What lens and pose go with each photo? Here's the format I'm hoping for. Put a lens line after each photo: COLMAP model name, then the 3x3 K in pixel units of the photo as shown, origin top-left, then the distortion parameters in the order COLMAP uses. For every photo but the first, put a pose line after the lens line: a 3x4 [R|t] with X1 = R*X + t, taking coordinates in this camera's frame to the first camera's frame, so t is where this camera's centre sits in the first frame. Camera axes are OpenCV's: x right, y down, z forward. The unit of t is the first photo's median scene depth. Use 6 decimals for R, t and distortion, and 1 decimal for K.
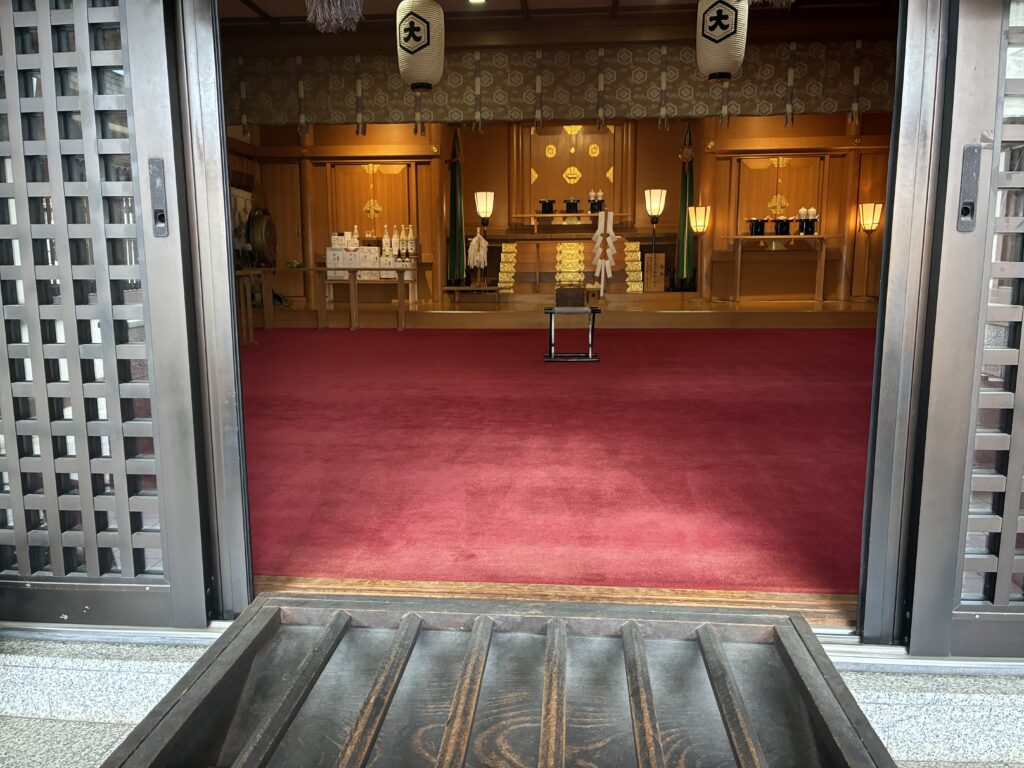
lens RADIAL K [[772.6, 0, 512.0], [0, 772.6, 384.0], [0, 0, 1]] dist [-0.020163, -0.007667]
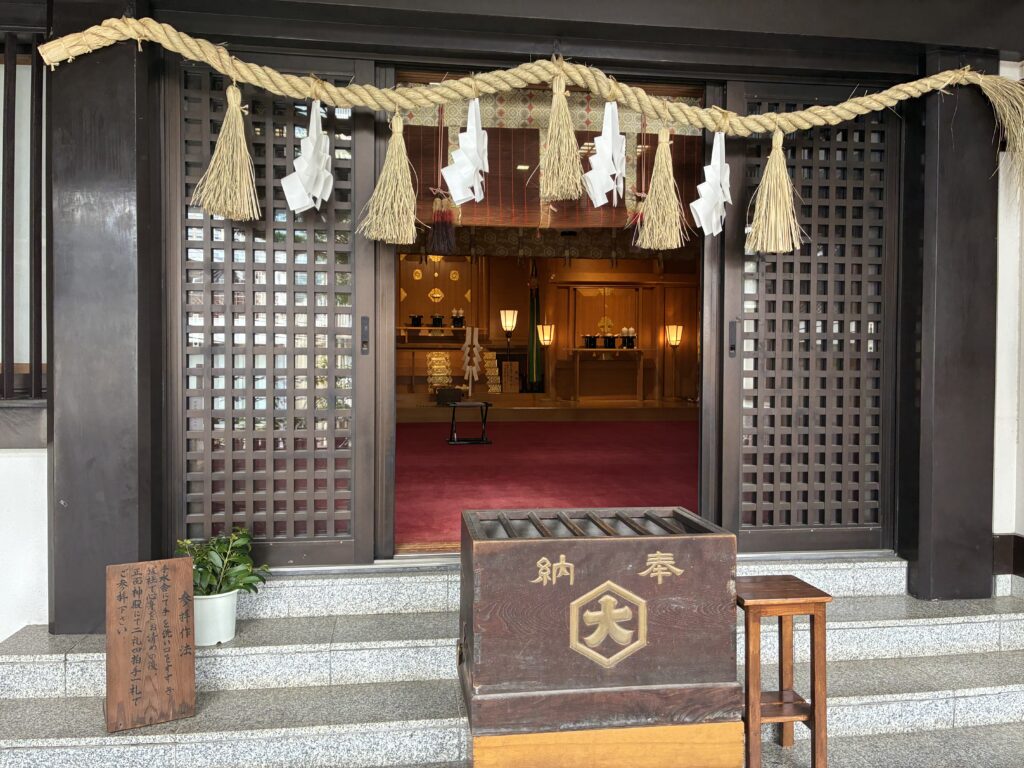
lens RADIAL K [[772.6, 0, 512.0], [0, 772.6, 384.0], [0, 0, 1]] dist [-0.020163, -0.007667]
pose [[0.973103, 0.005566, 0.230305, -0.096370], [0.025617, 0.990893, -0.132191, 0.027848], [-0.228943, 0.134535, 0.964098, -0.176308]]
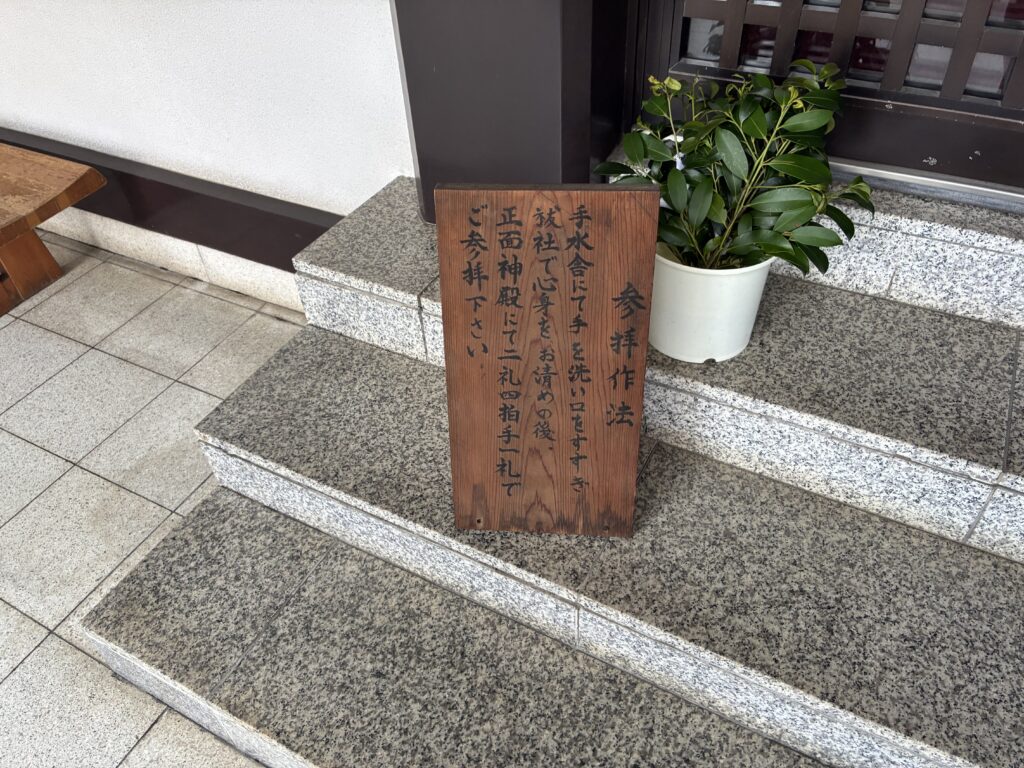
lens RADIAL K [[787.3, 0, 513.8], [0, 787.3, 367.1], [0, 0, 1]] dist [0.014422, 0.000073]
pose [[0.919038, 0.227777, -0.321695, -0.126611], [-0.009523, 0.828726, 0.559574, 0.013907], [0.394054, -0.511206, 0.763799, 0.046711]]
